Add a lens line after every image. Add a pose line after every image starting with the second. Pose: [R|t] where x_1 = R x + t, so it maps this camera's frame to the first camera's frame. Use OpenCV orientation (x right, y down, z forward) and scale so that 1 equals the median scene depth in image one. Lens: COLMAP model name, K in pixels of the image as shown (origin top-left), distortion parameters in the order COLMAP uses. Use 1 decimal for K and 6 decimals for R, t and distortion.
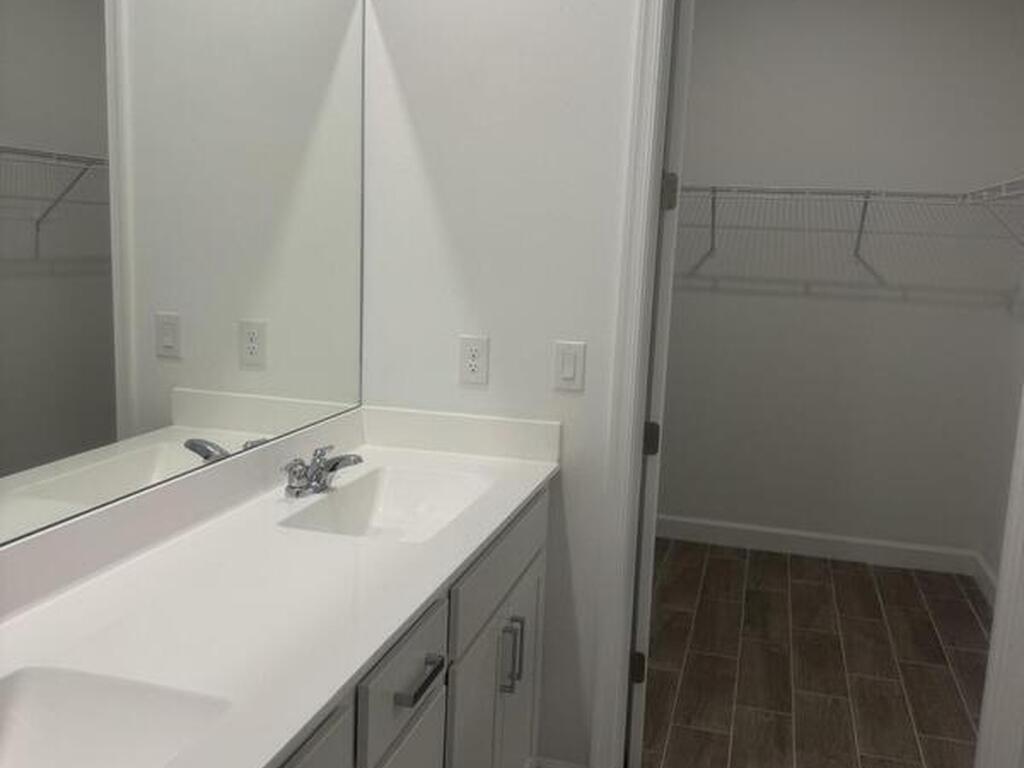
lens RADIAL K [[899.7, 0, 520.2], [0, 899.7, 381.8], [0, 0, 1]] dist [0.085681, -0.228215]
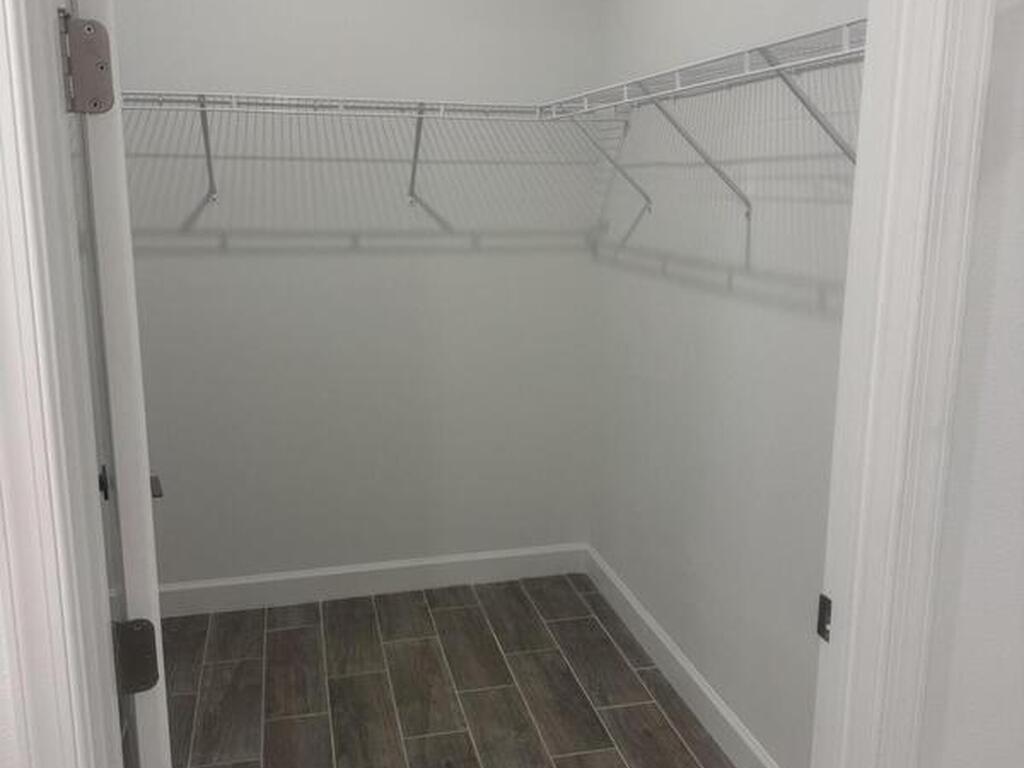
lens RADIAL K [[899.7, 0, 520.2], [0, 899.7, 381.8], [0, 0, 1]] dist [0.085681, -0.228215]
pose [[0.864559, -0.138535, 0.483058, 0.067843], [0.105514, 0.989866, 0.095037, -0.048073], [-0.491329, -0.031196, 0.870415, 0.307754]]
